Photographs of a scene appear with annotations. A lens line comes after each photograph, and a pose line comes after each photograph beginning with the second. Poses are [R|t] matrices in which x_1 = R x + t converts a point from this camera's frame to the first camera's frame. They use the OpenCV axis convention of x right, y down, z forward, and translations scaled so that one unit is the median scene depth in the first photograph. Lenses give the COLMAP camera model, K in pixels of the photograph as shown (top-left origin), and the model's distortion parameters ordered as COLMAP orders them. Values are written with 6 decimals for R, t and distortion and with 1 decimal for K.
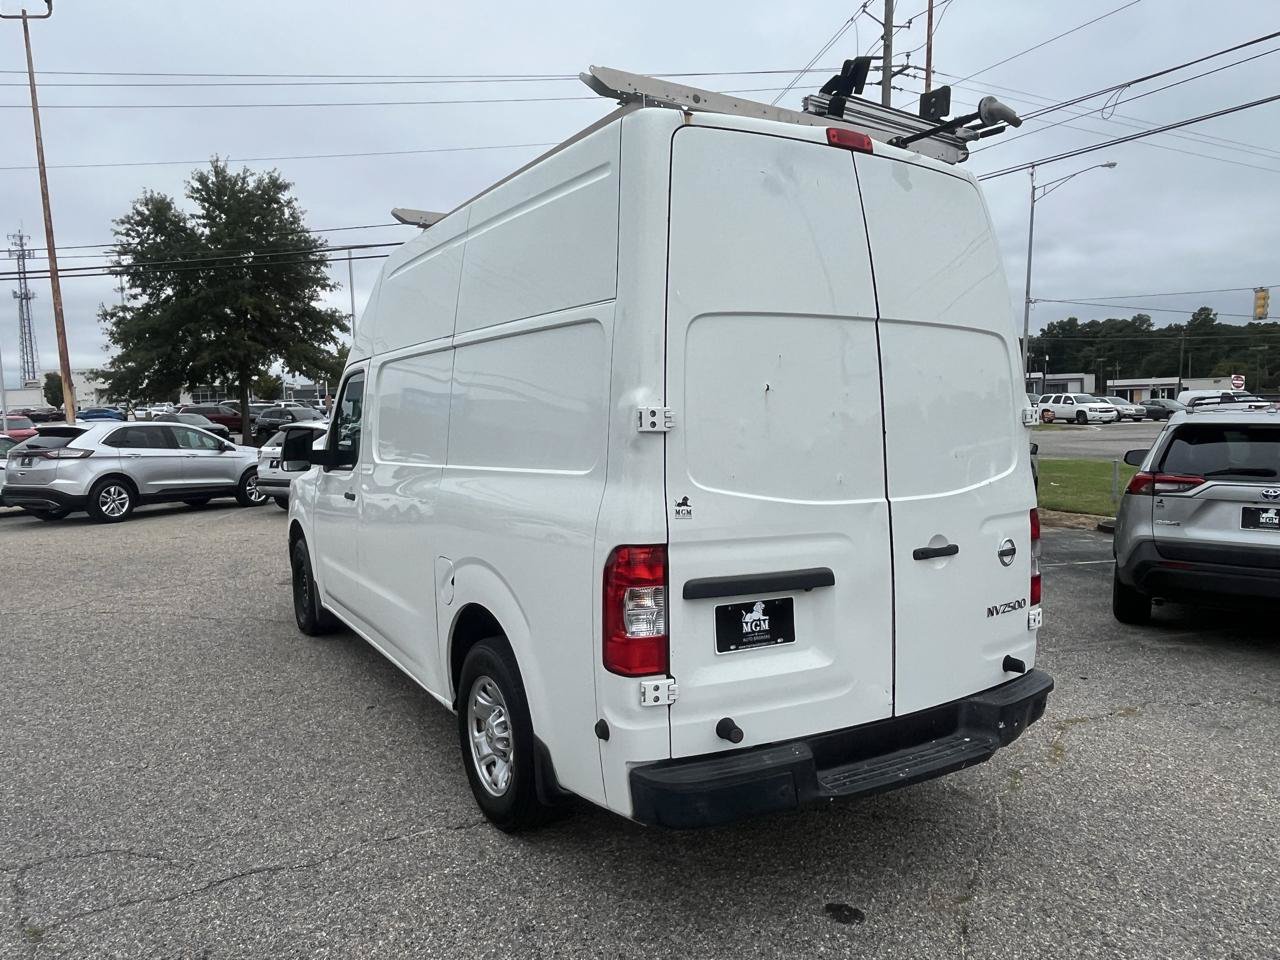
lens RADIAL K [[884.3, 0, 632.0], [0, 884.3, 486.8], [0, 0, 1]] dist [-0.000070, -0.004262]
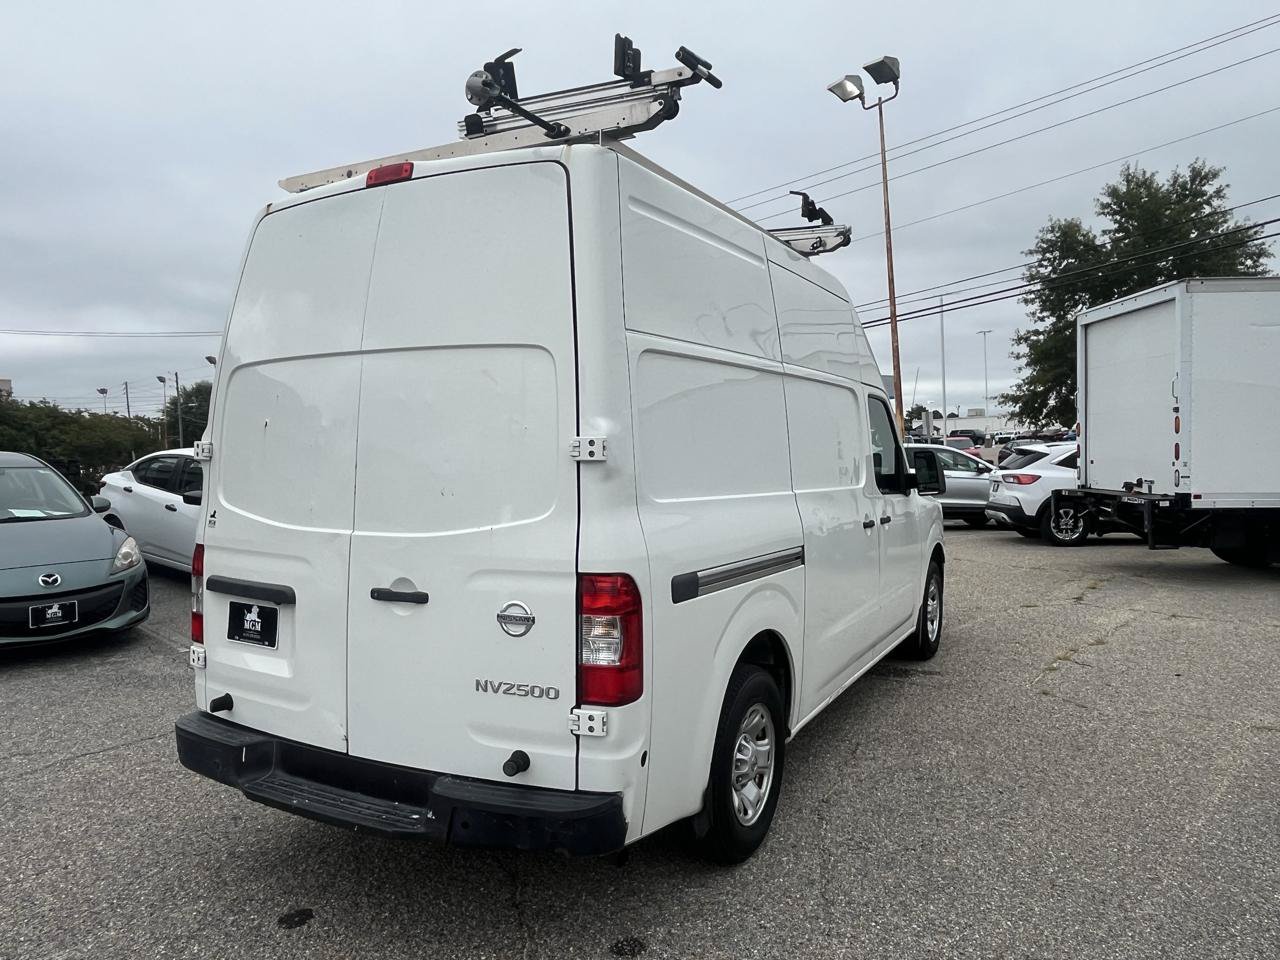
lens RADIAL K [[907.5, 0, 638.6], [0, 907.5, 481.6], [0, 0, 1]] dist [-0.000307, -0.000168]
pose [[0.501364, 0.039127, -0.864351, 1.429848], [-0.064697, 0.997876, 0.007644, -0.076343], [0.862814, 0.052088, 0.502831, 0.820420]]
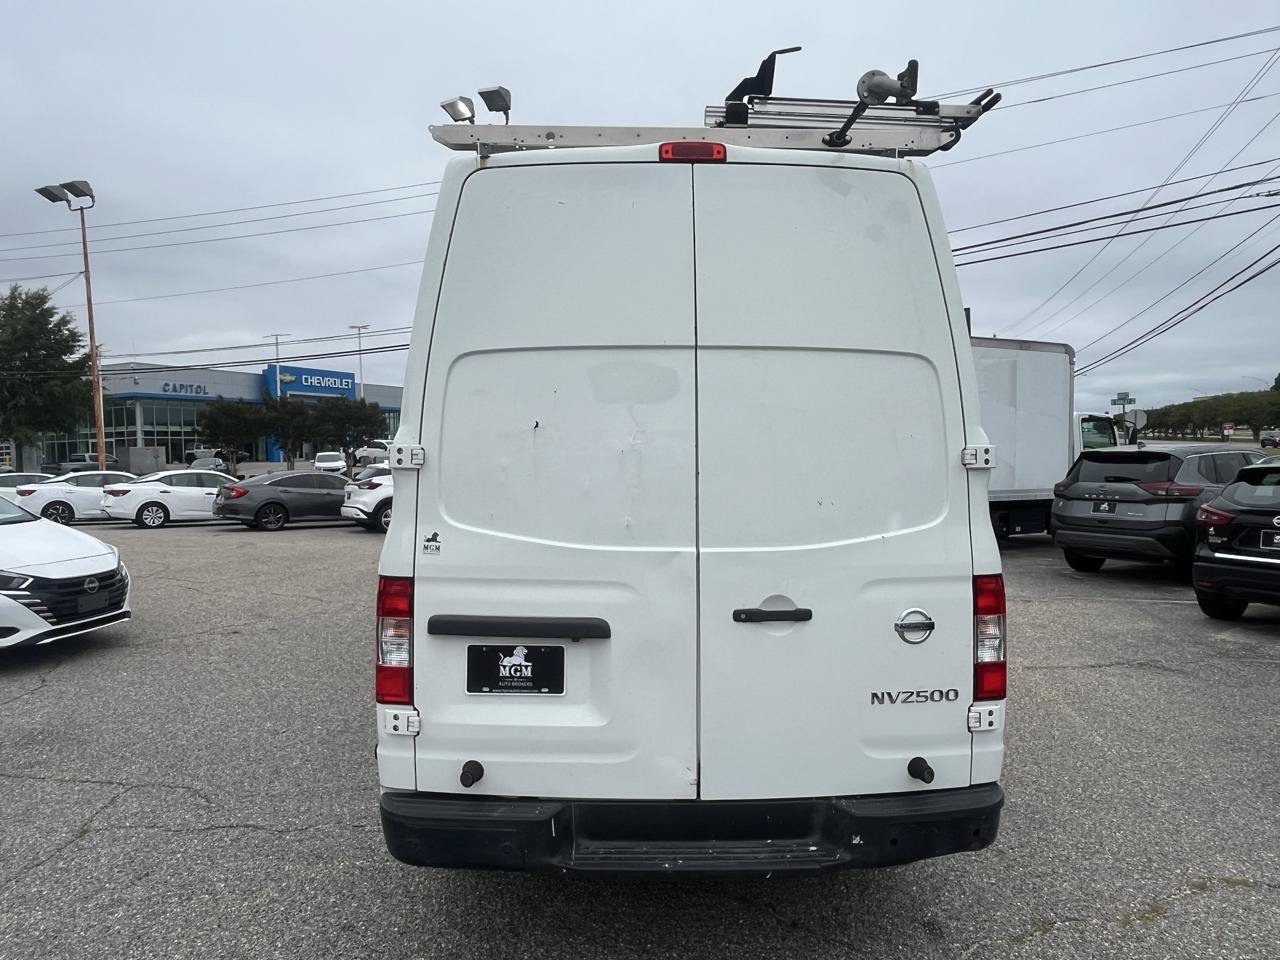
lens RADIAL K [[885.0, 0, 631.8], [0, 885.0, 488.2], [0, 0, 1]] dist [-0.000981, -0.006064]
pose [[0.871433, 0.026330, -0.489807, 0.713372], [-0.045028, 0.998636, -0.026429, -0.021744], [0.488443, 0.045086, 0.871430, 0.210976]]
